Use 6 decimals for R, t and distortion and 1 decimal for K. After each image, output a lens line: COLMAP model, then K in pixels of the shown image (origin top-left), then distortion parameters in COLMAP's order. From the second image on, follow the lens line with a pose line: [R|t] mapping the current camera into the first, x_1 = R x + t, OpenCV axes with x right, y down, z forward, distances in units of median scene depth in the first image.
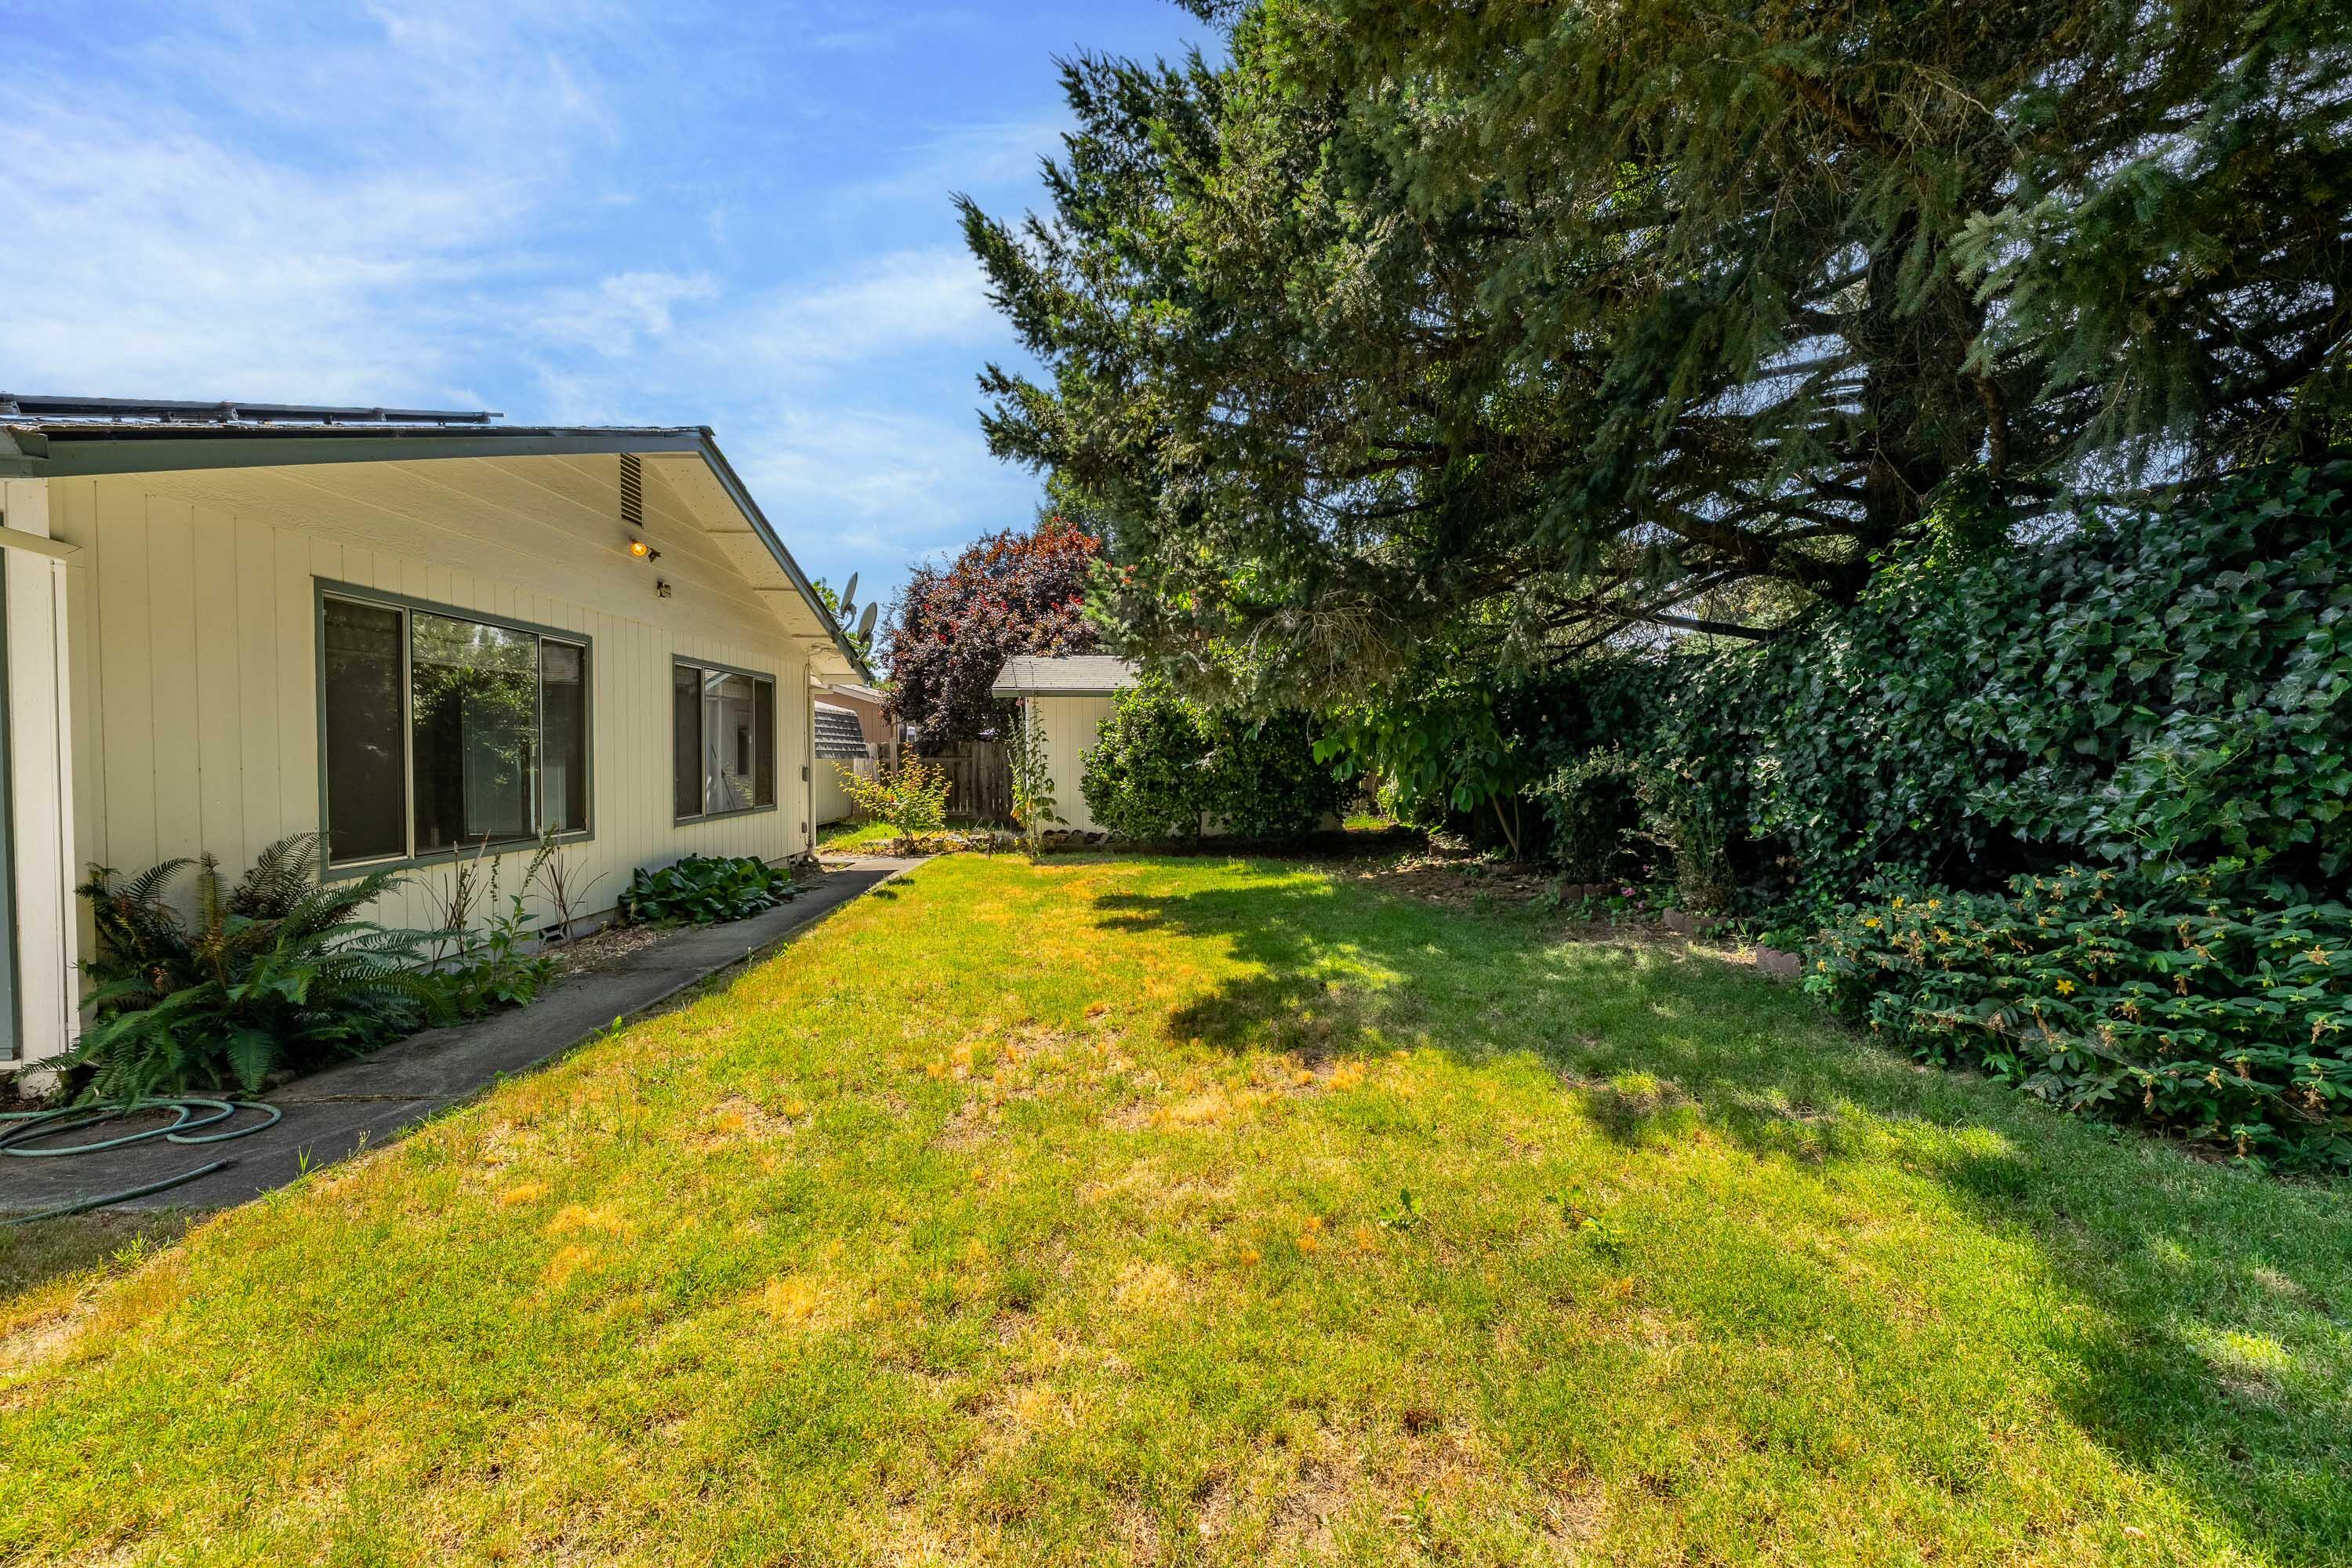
lens RADIAL K [[938.6, 0, 1176.0], [0, 938.6, 784.0], [0, 0, 1]] dist [0.000146, 0.000176]
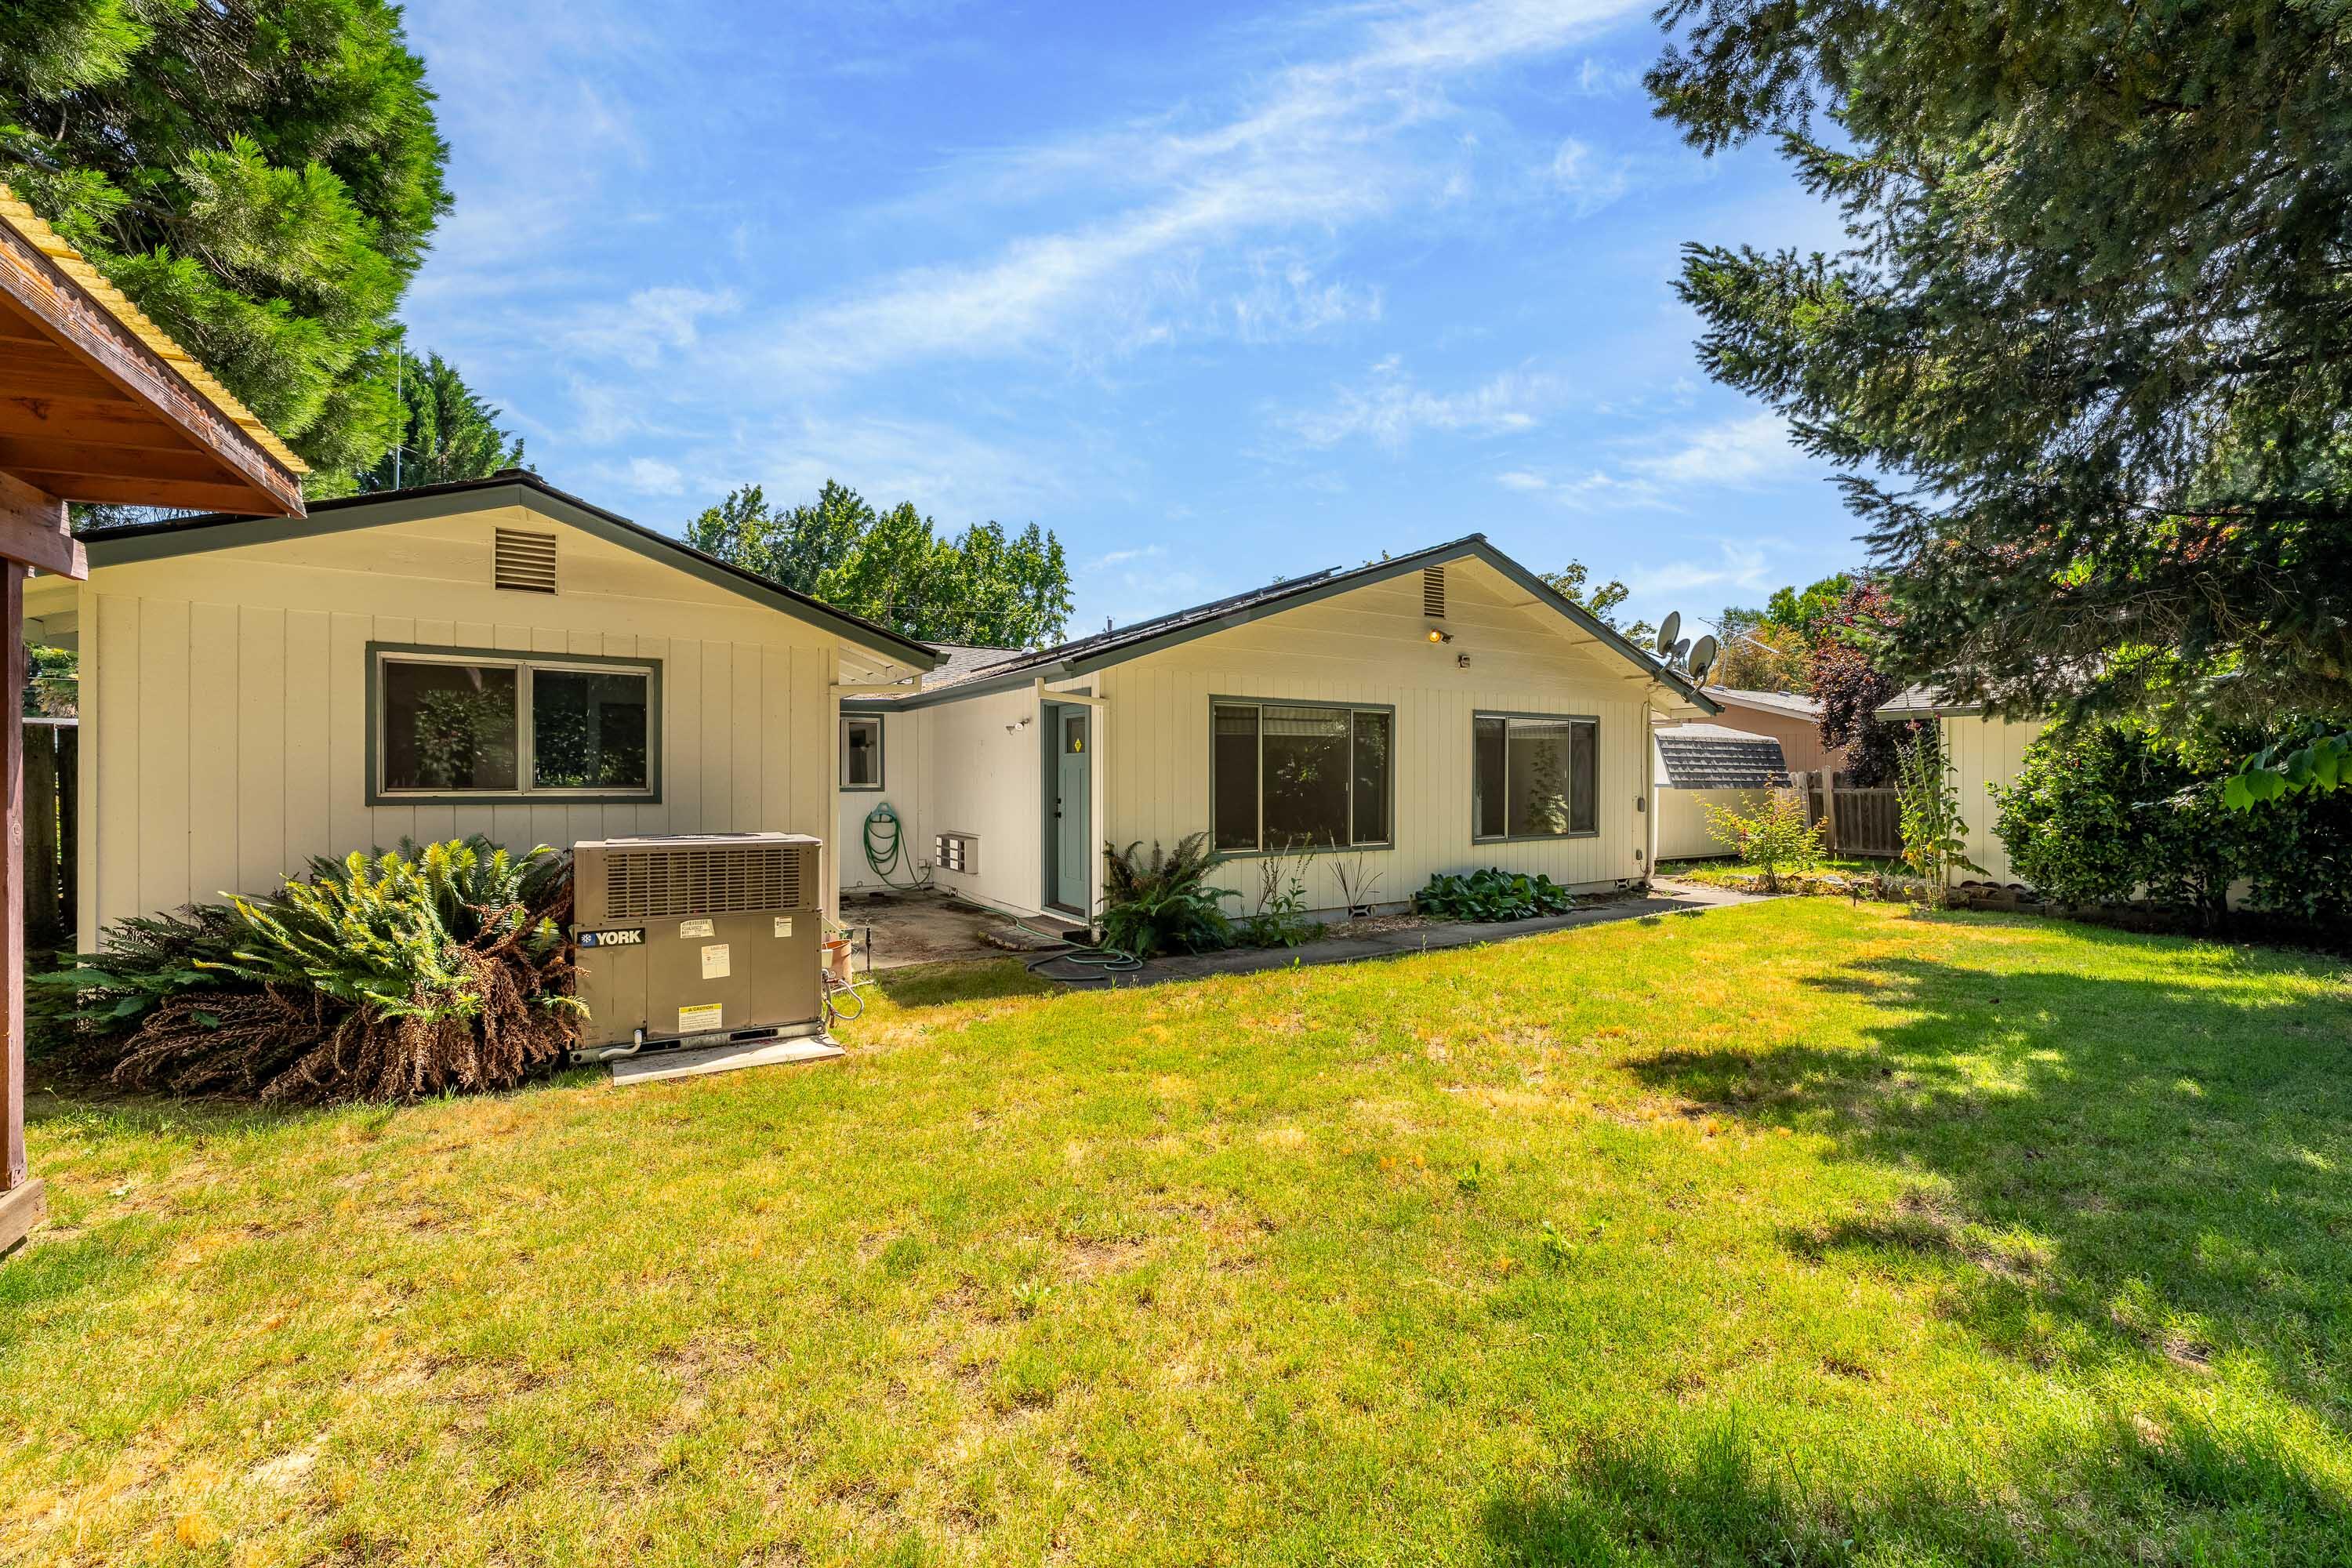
lens RADIAL K [[938.6, 0, 1176.0], [0, 938.6, 784.0], [0, 0, 1]] dist [0.000146, 0.000176]
pose [[0.498503, 0.003360, -0.866881, 0.404826], [-0.025828, 0.999606, -0.010978, -0.013385], [0.866503, 0.027862, 0.498394, 0.011937]]
